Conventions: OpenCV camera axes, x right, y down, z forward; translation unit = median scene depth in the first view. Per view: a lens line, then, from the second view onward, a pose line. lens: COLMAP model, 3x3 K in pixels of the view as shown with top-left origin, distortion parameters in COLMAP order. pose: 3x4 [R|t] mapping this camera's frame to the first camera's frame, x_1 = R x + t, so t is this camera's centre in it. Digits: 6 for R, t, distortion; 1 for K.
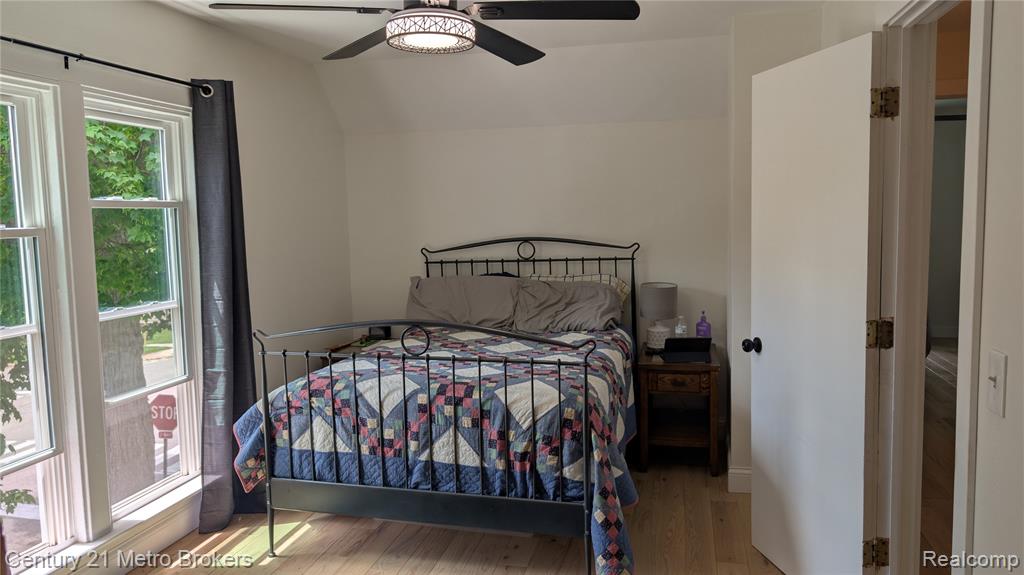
lens RADIAL K [[732.1, 0, 504.8], [0, 732.1, 285.4], [0, 0, 1]] dist [0.009615, -0.017894]
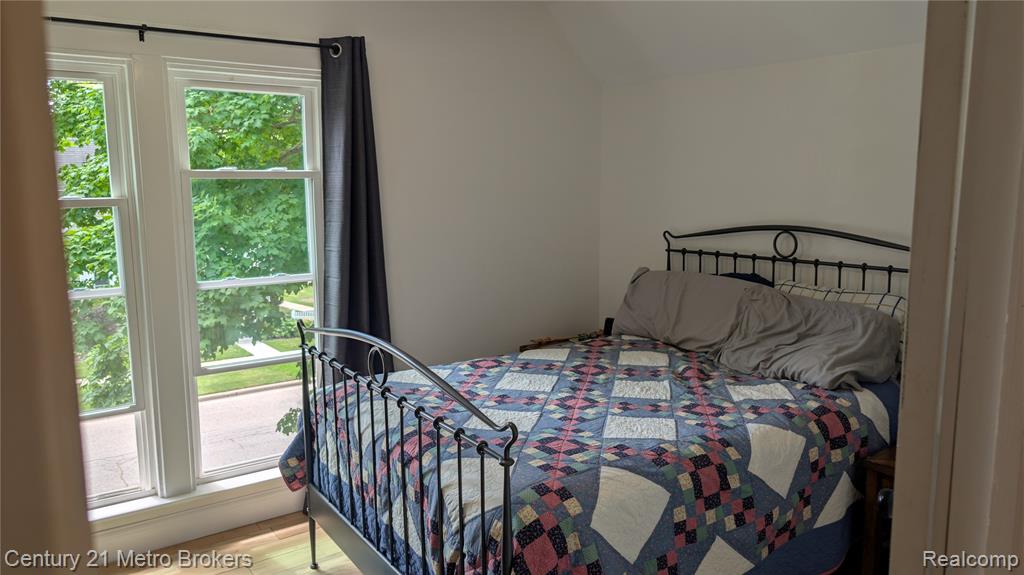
lens RADIAL K [[732.1, 0, 513.7], [0, 732.1, 286.6], [0, 0, 1]] dist [0.009615, -0.017894]
pose [[0.748579, 0.112844, -0.653373, 0.317984], [-0.073769, 0.993468, 0.087064, -0.055442], [0.658929, -0.016976, 0.752013, 0.367803]]
